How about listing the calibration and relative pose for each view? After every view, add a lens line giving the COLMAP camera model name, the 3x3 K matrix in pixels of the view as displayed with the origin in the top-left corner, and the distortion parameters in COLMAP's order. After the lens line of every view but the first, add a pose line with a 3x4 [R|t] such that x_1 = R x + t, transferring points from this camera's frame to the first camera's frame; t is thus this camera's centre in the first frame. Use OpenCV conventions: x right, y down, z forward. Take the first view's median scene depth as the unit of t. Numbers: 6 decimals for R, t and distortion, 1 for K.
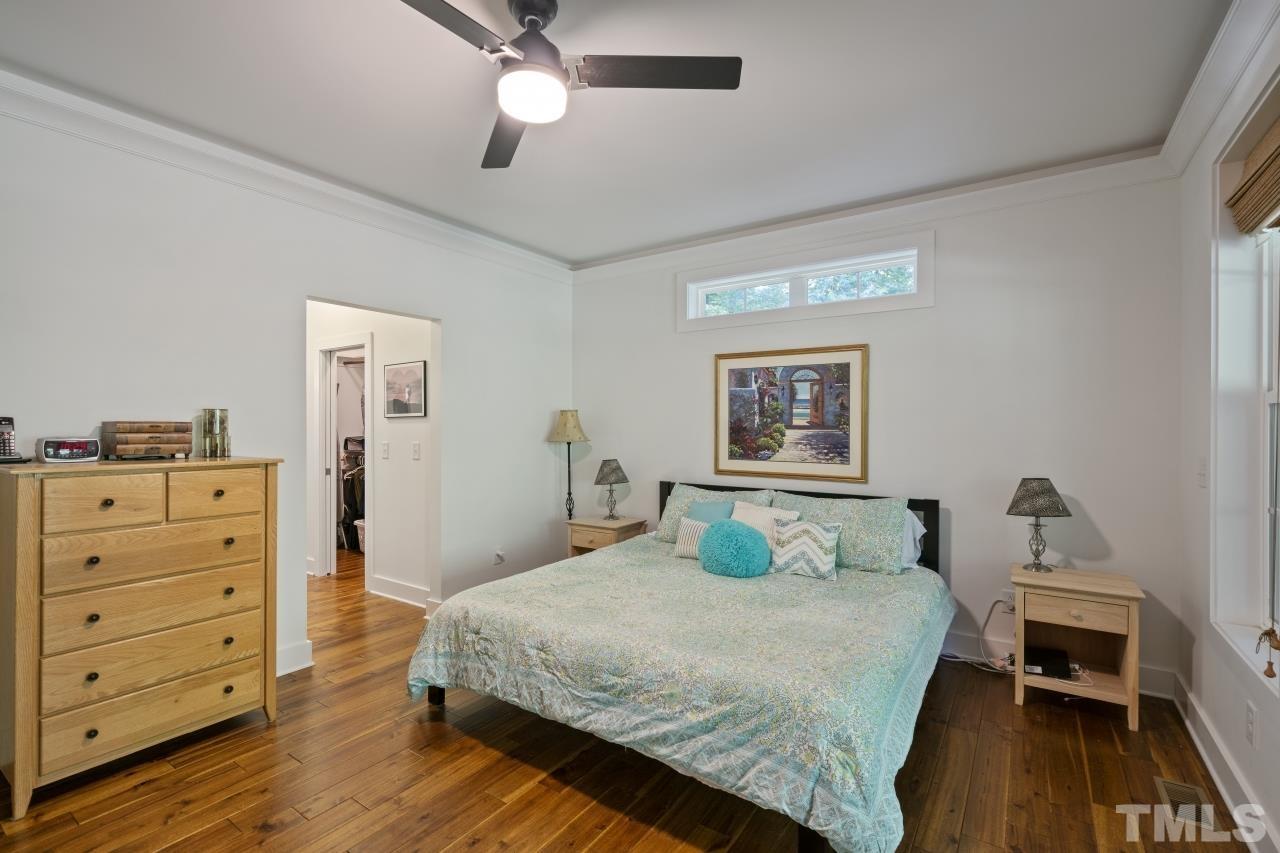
lens RADIAL K [[581.8, 0, 636.5], [0, 581.8, 420.6], [0, 0, 1]] dist [-0.002747, -0.000030]
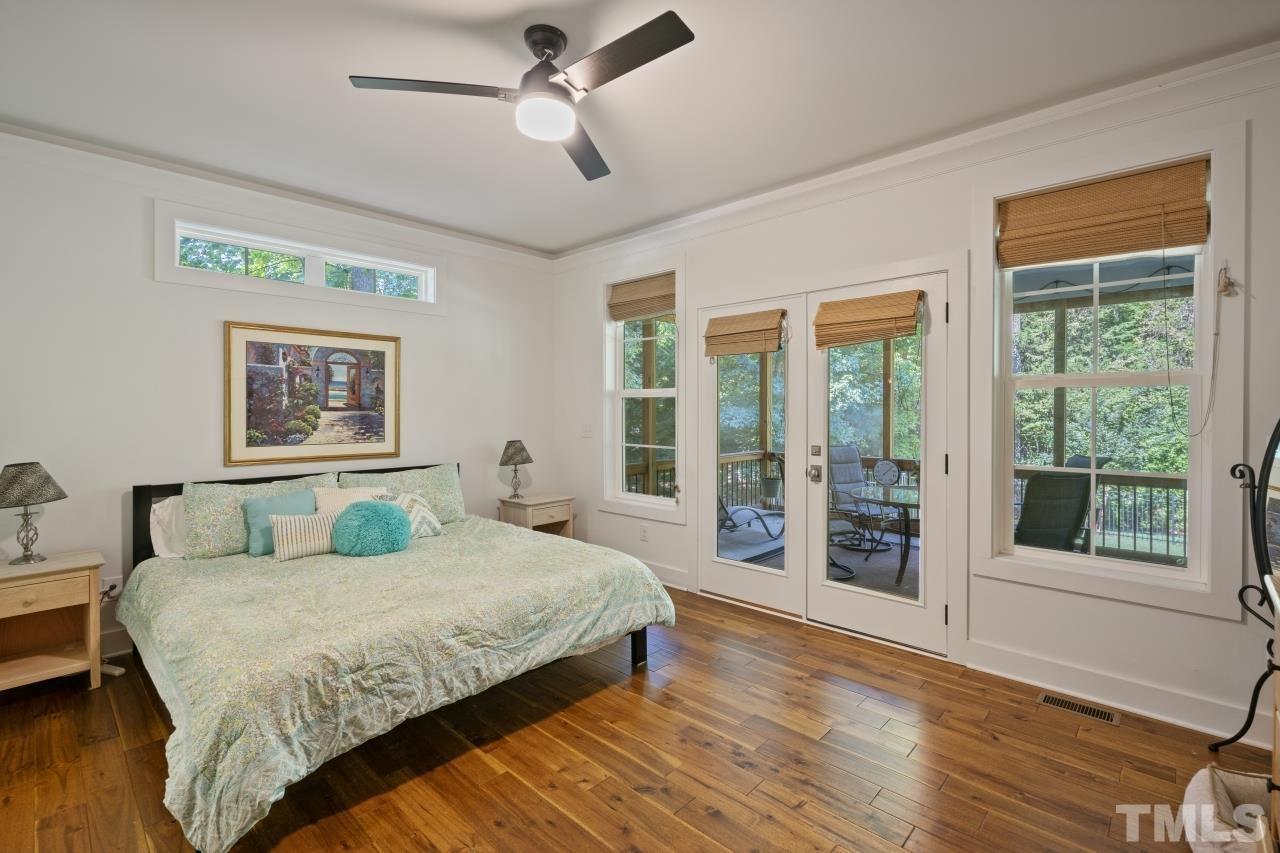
lens RADIAL K [[581.8, 0, 636.5], [0, 581.8, 420.6], [0, 0, 1]] dist [-0.002747, -0.000030]
pose [[0.149616, -0.019379, 0.988554, -0.655511], [-0.004334, 0.999785, 0.020256, 0.008928], [-0.988735, -0.007315, 0.149500, 0.343107]]
